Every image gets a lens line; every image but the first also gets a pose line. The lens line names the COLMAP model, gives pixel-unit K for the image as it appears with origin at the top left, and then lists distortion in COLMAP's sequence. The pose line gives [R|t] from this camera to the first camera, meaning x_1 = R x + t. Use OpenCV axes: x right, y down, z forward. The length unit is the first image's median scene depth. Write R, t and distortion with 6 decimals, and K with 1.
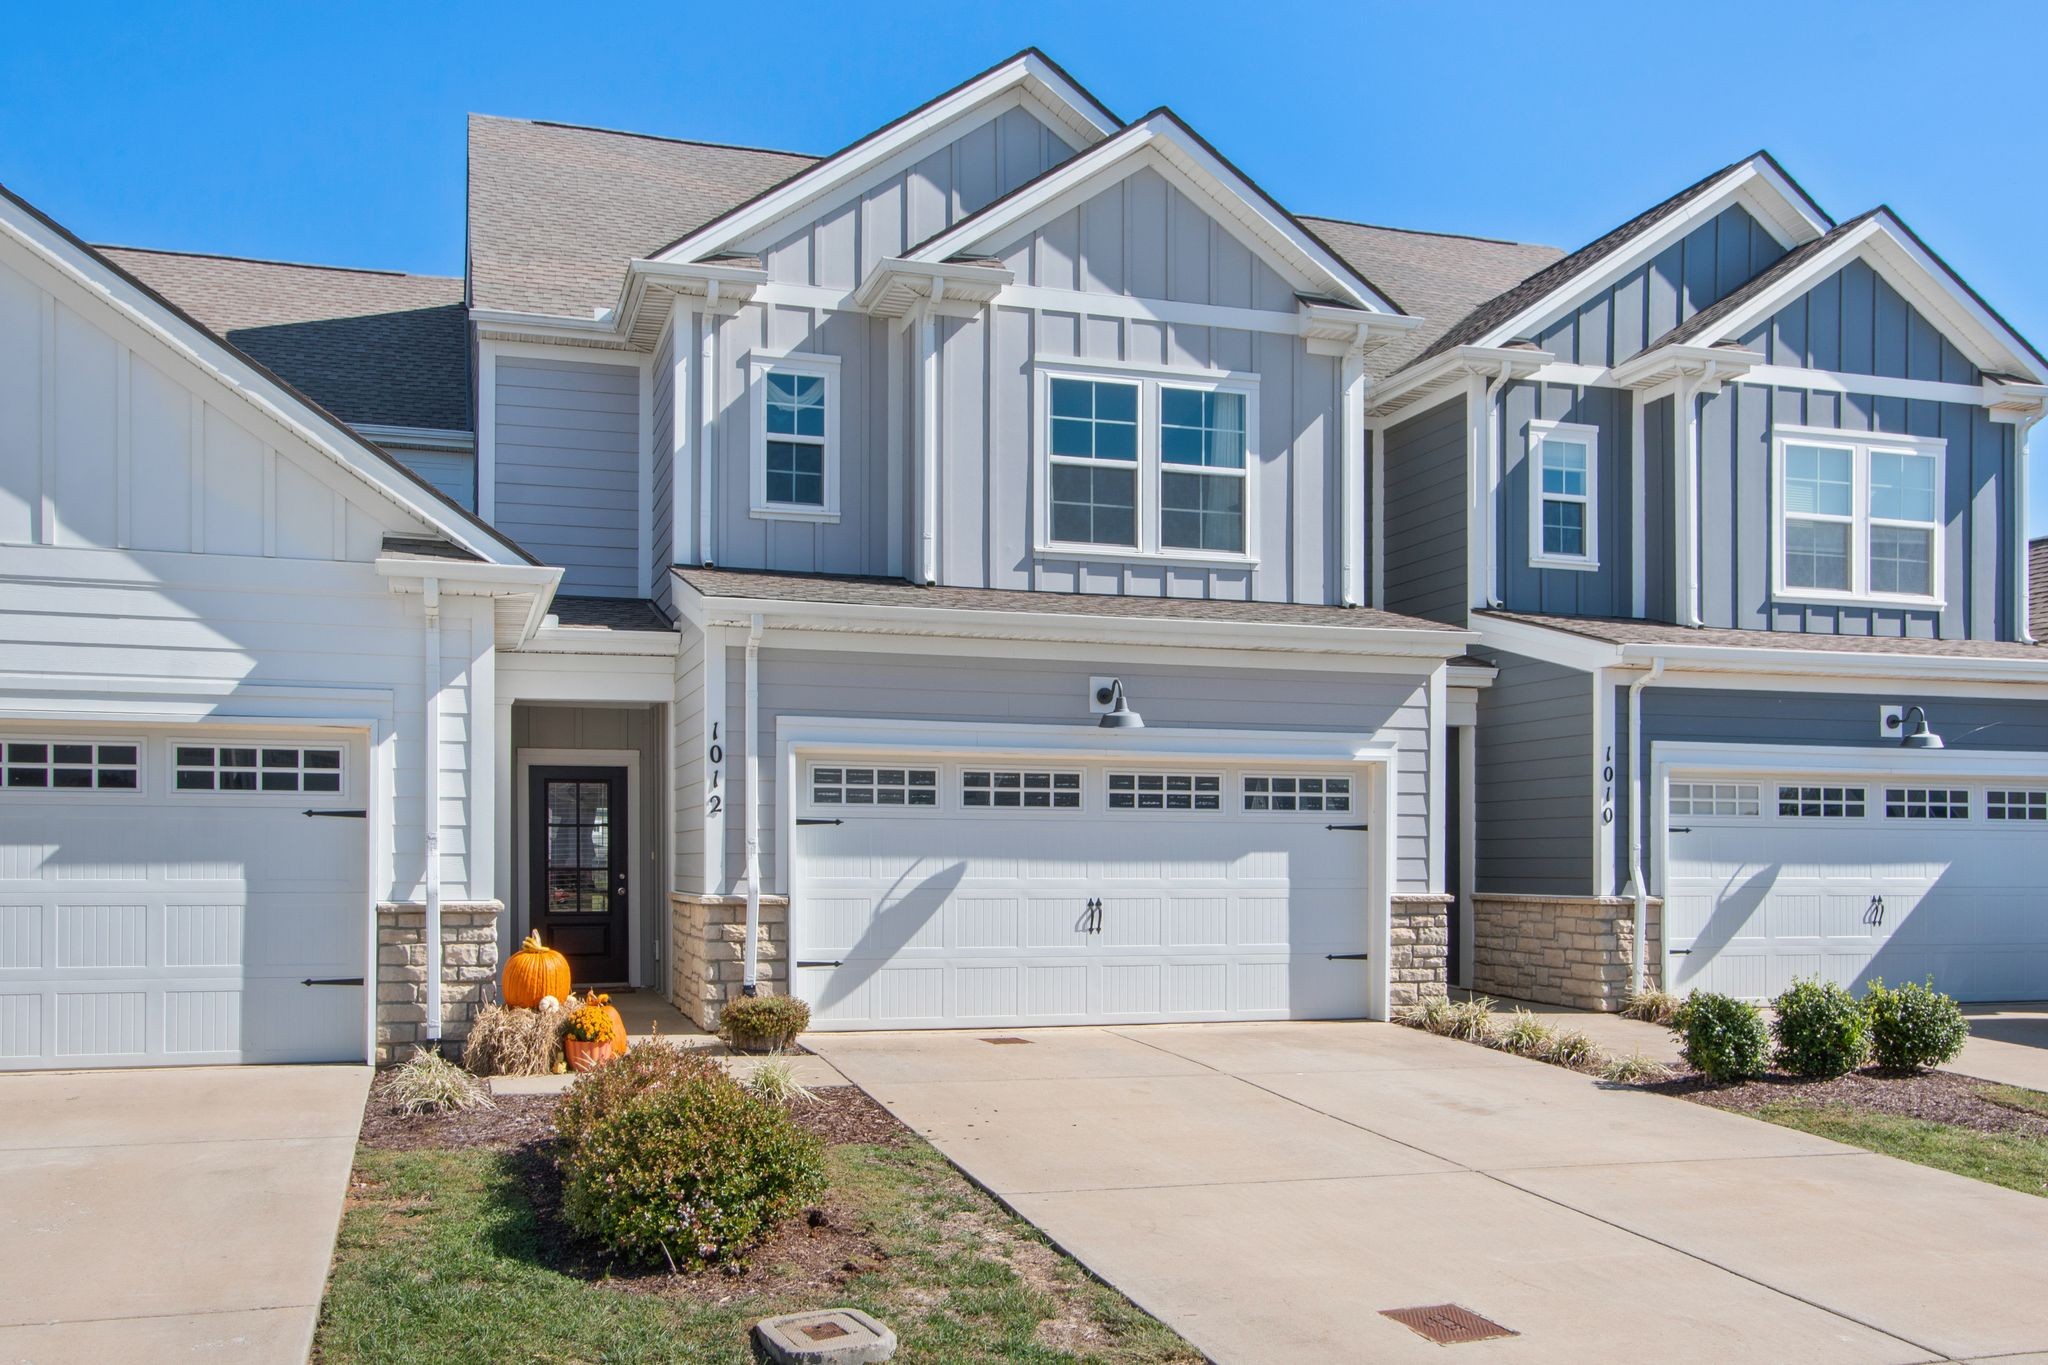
lens RADIAL K [[1835.6, 0, 1024.9], [0, 1835.6, 856.8], [0, 0, 1]] dist [-0.000819, 0.013689]
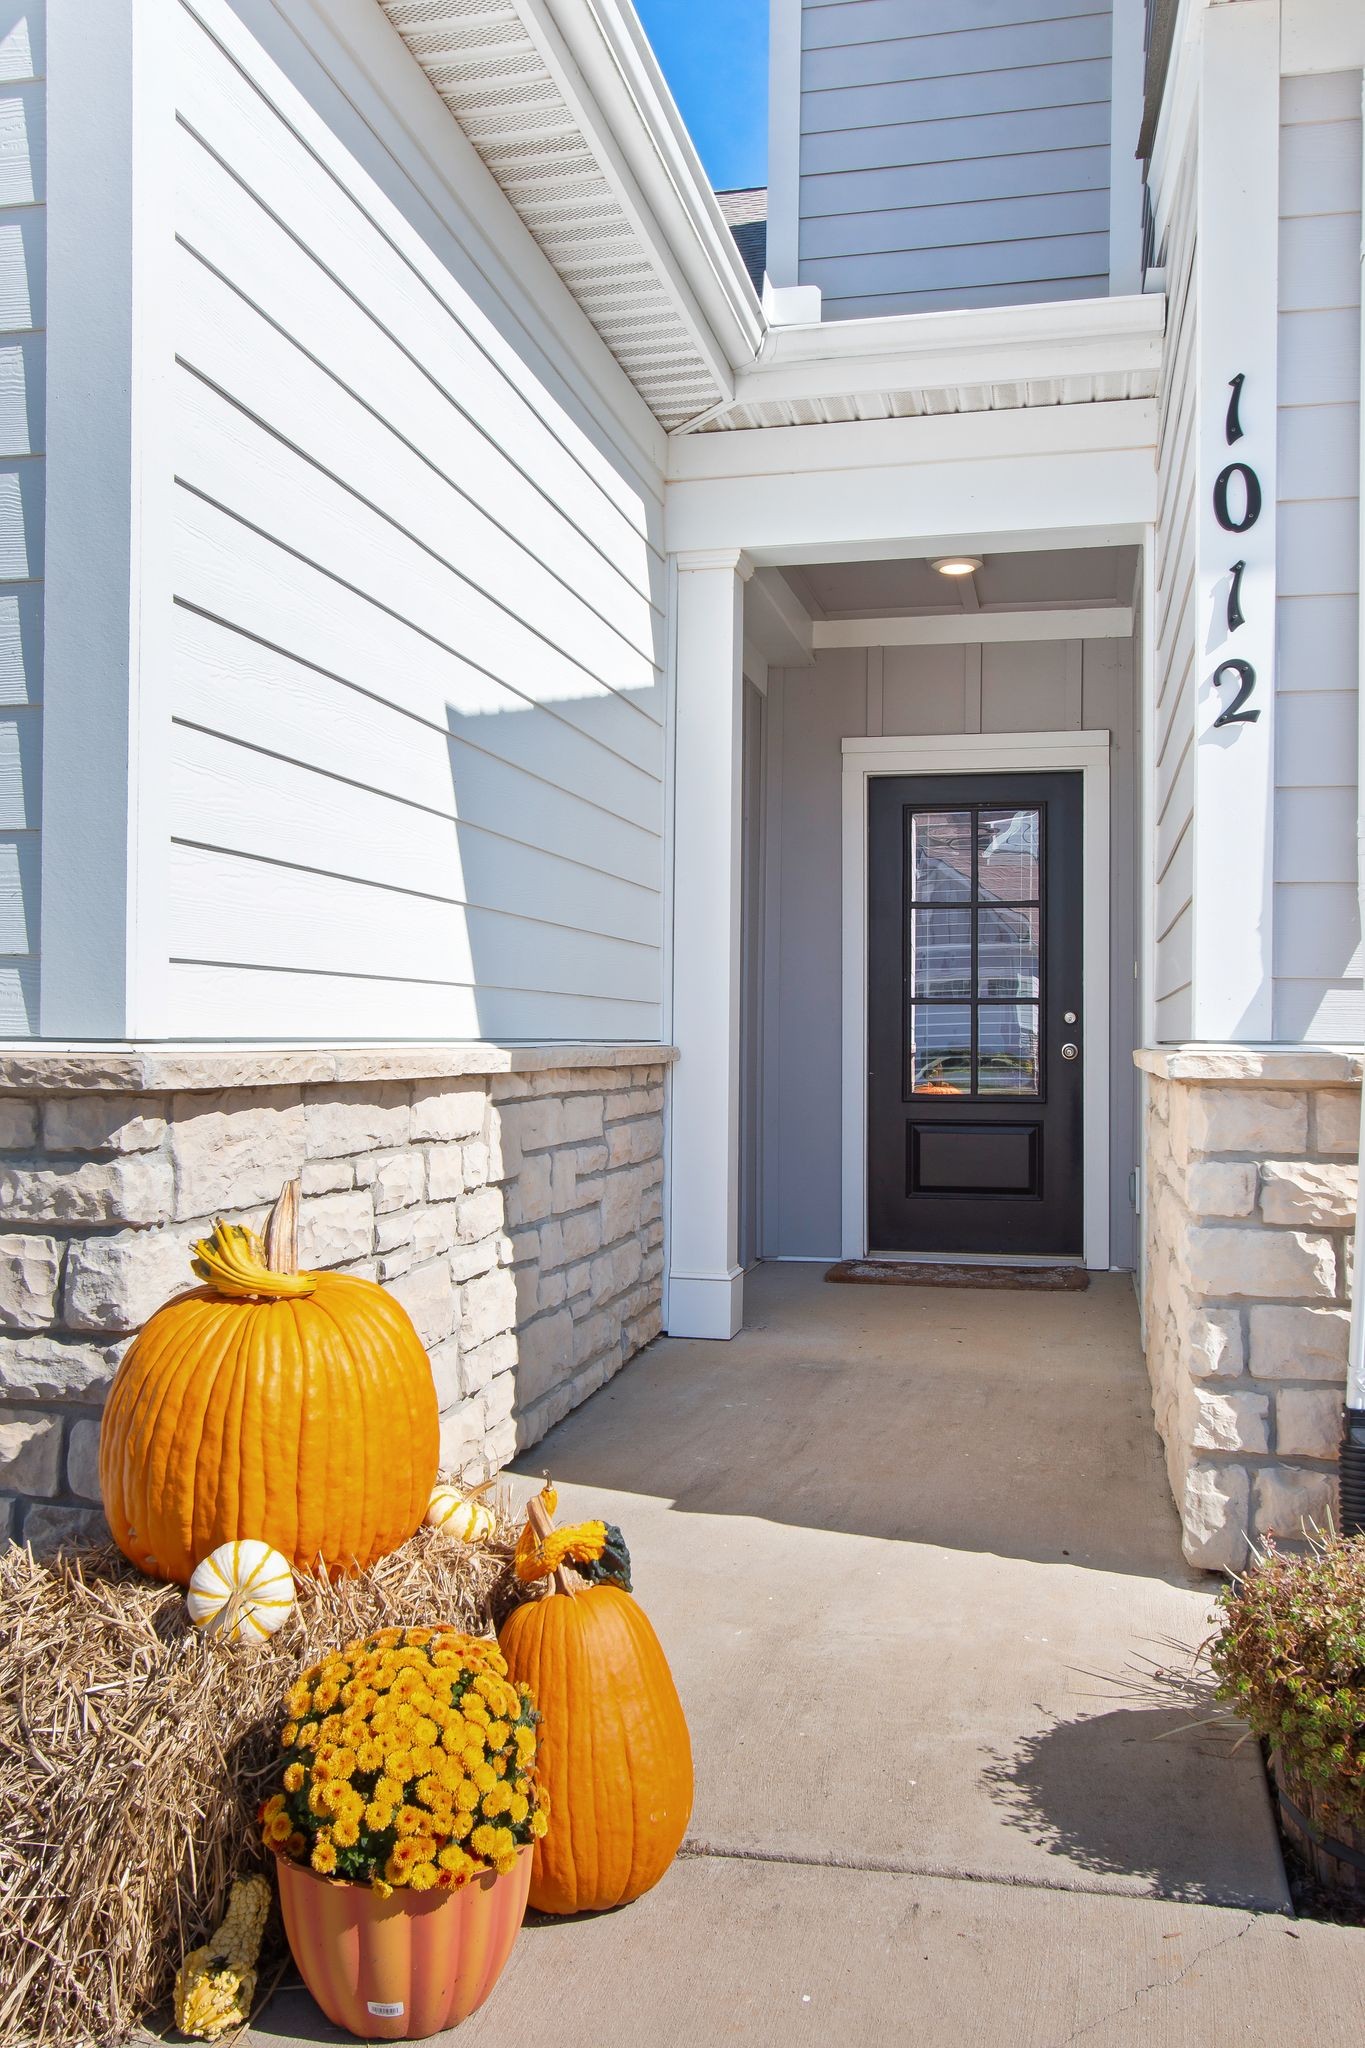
lens RADIAL K [[1700.2, 0, 682.5], [0, 1700.2, 1024.0], [0, 0, 1]] dist [0.003140, 0.012075]
pose [[0.859464, 0.000736, -0.511195, -0.099371], [-0.005648, 0.999952, -0.008056, 0.017816], [0.511164, 0.009811, 0.859427, 0.664027]]
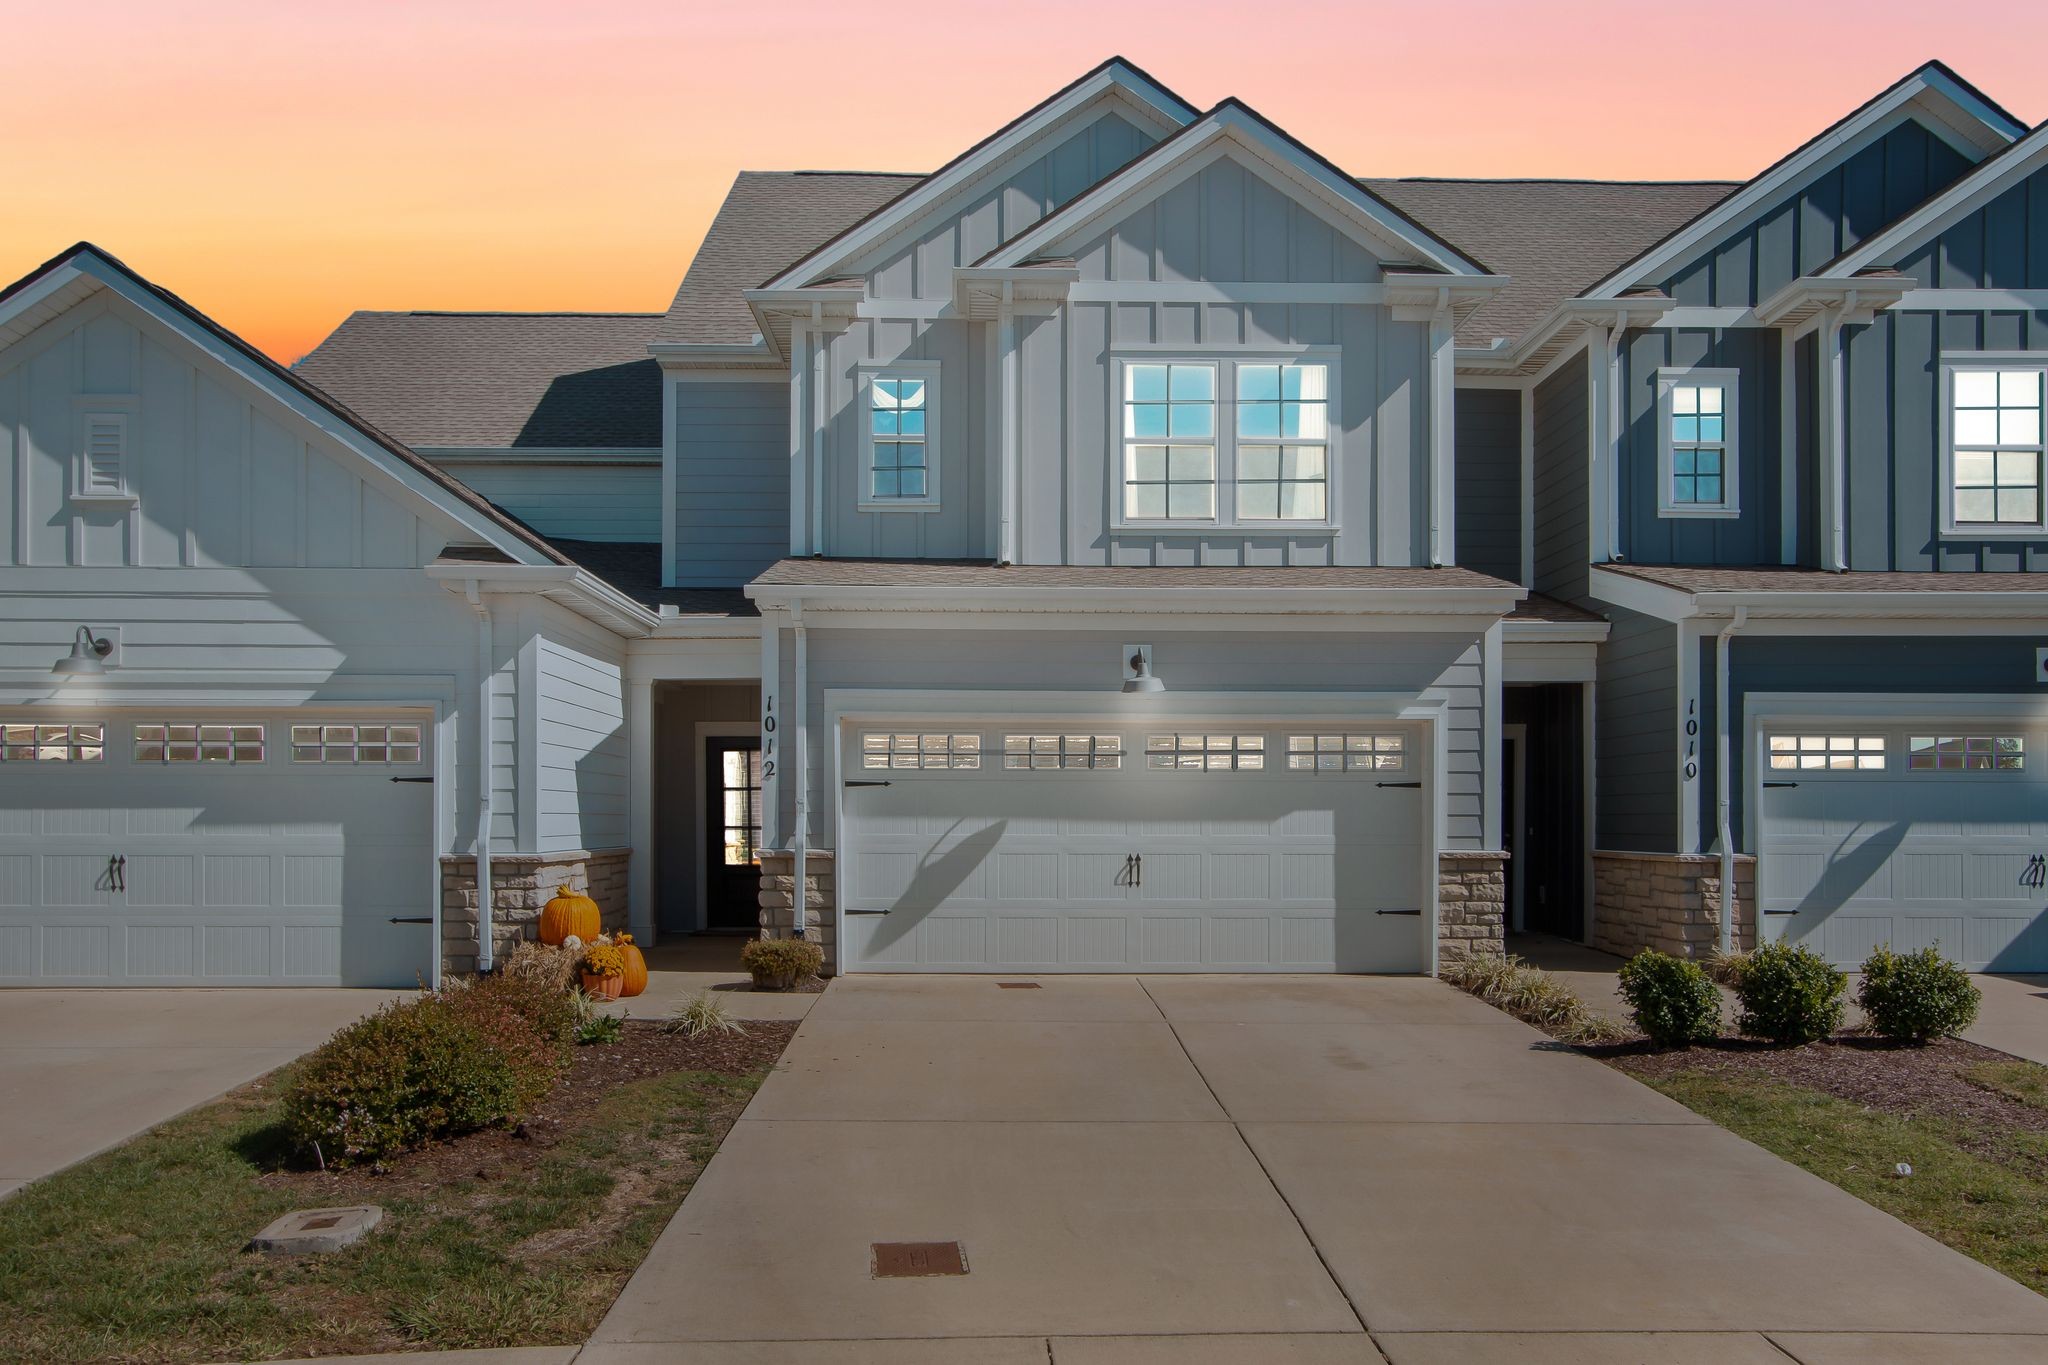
lens RADIAL K [[1700.2, 0, 1023.1], [0, 1700.2, 811.4], [0, 0, 1]] dist [0.003140, 0.012075]
pose [[0.958777, -0.003492, -0.284139, 0.243405], [0.002532, 0.999990, -0.003745, 0.001643], [0.284149, 0.002871, 0.958776, 0.038386]]
